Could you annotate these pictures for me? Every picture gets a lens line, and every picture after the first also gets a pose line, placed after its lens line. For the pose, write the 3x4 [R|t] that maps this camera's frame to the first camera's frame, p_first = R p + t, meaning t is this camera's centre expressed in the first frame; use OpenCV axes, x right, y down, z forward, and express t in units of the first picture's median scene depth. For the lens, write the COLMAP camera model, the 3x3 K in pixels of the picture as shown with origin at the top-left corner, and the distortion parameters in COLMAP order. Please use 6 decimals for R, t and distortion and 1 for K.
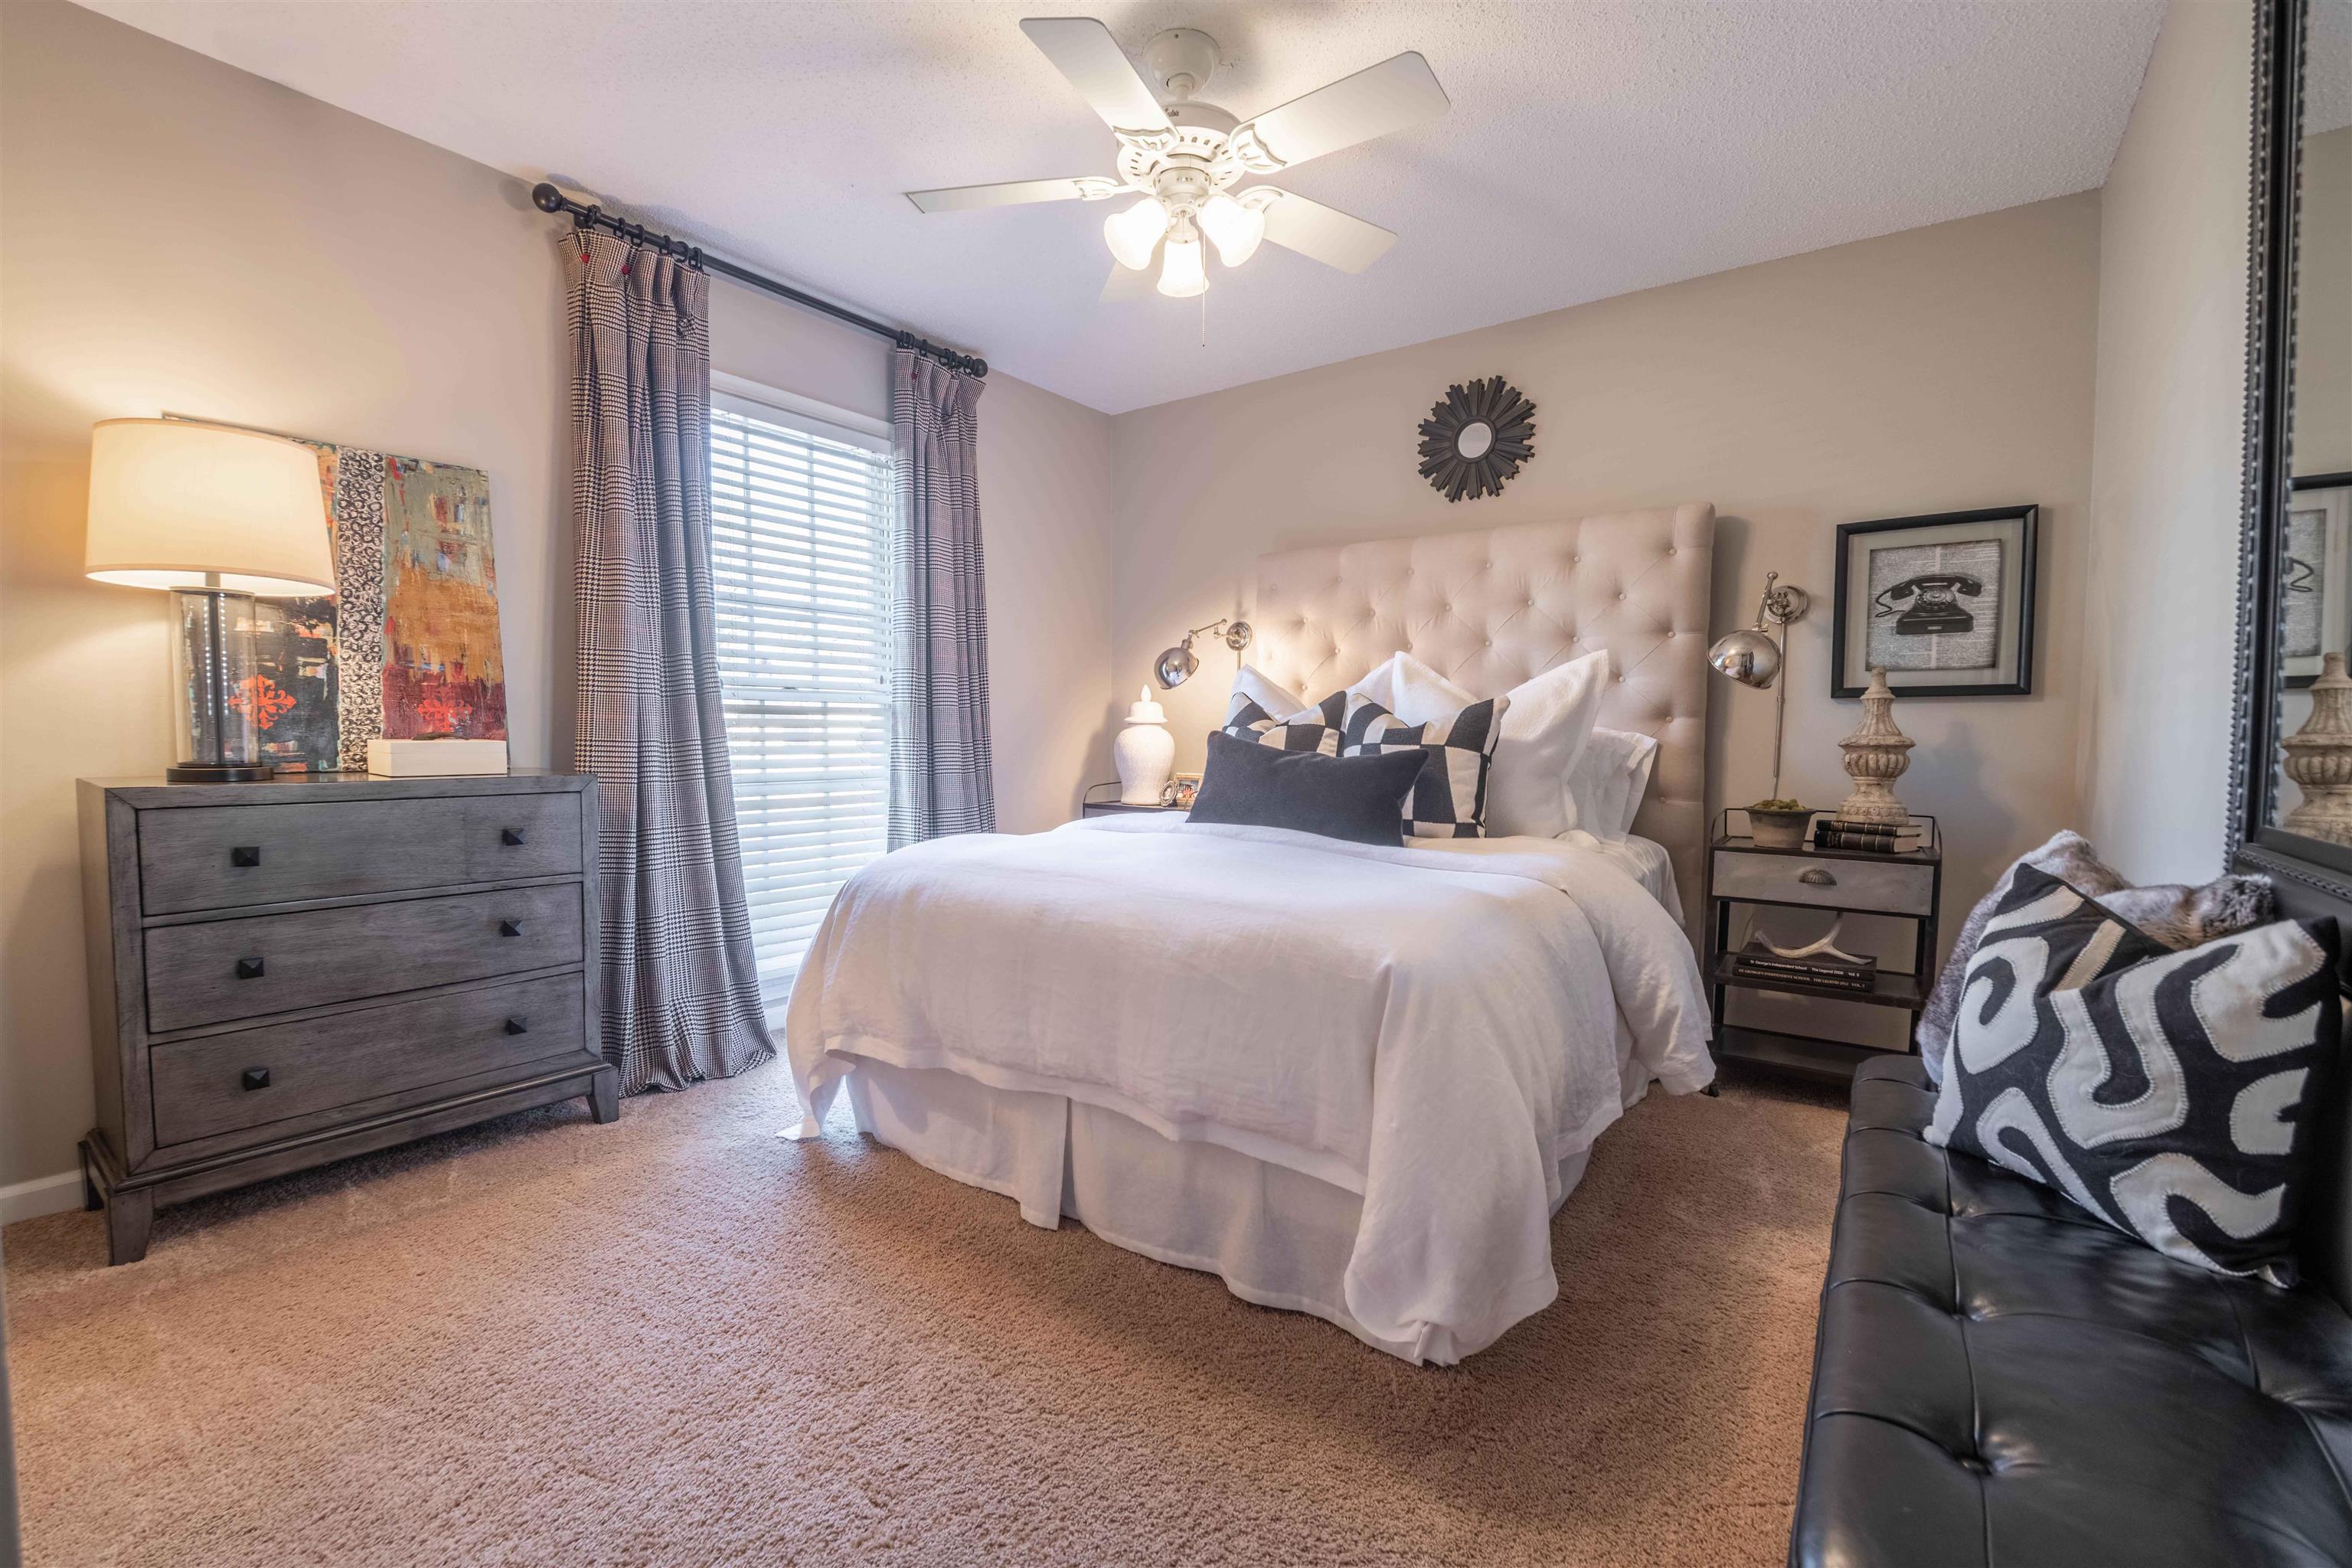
lens RADIAL K [[1004.4, 0, 1169.3], [0, 1004.4, 788.1], [0, 0, 1]] dist [0.000670, -0.009550]
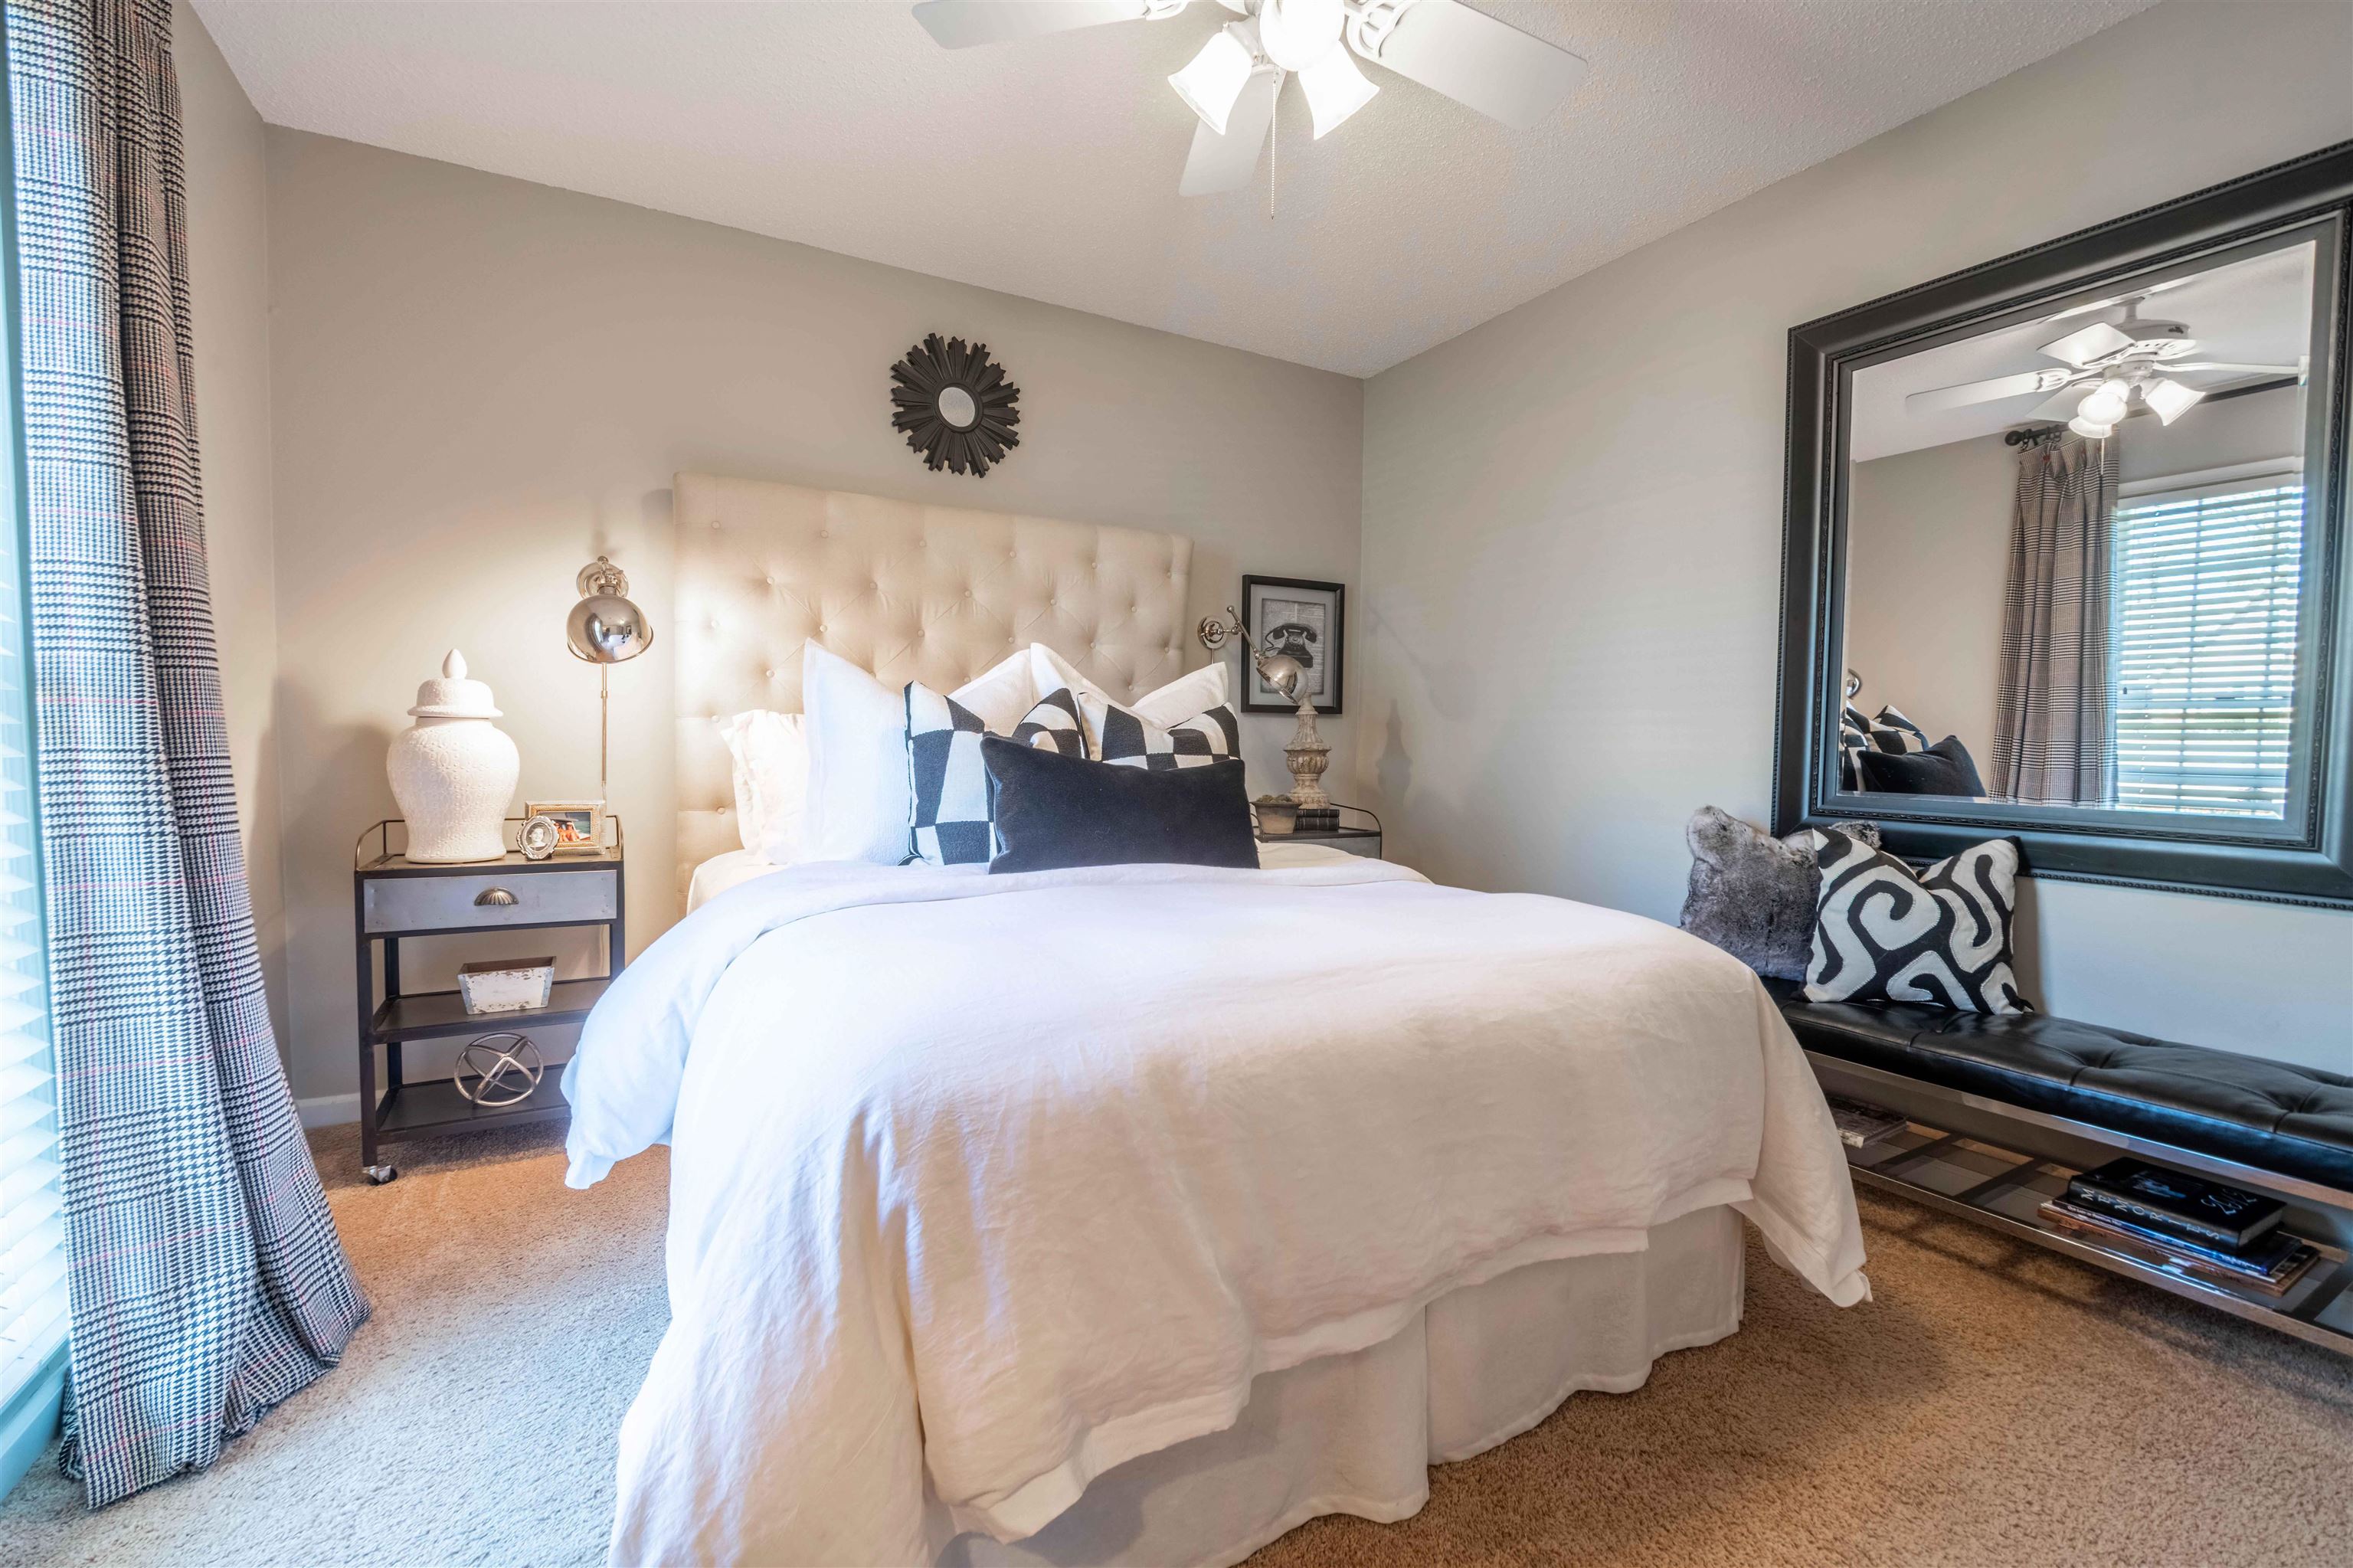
lens RADIAL K [[1004.9, 0, 1169.8], [0, 1004.9, 788.1], [0, 0, 1]] dist [0.000670, -0.009550]
pose [[0.434252, -0.040200, 0.899894, -0.521244], [0.038131, 0.998929, 0.026223, -0.034113], [-0.899984, 0.022927, 0.435320, 0.561574]]
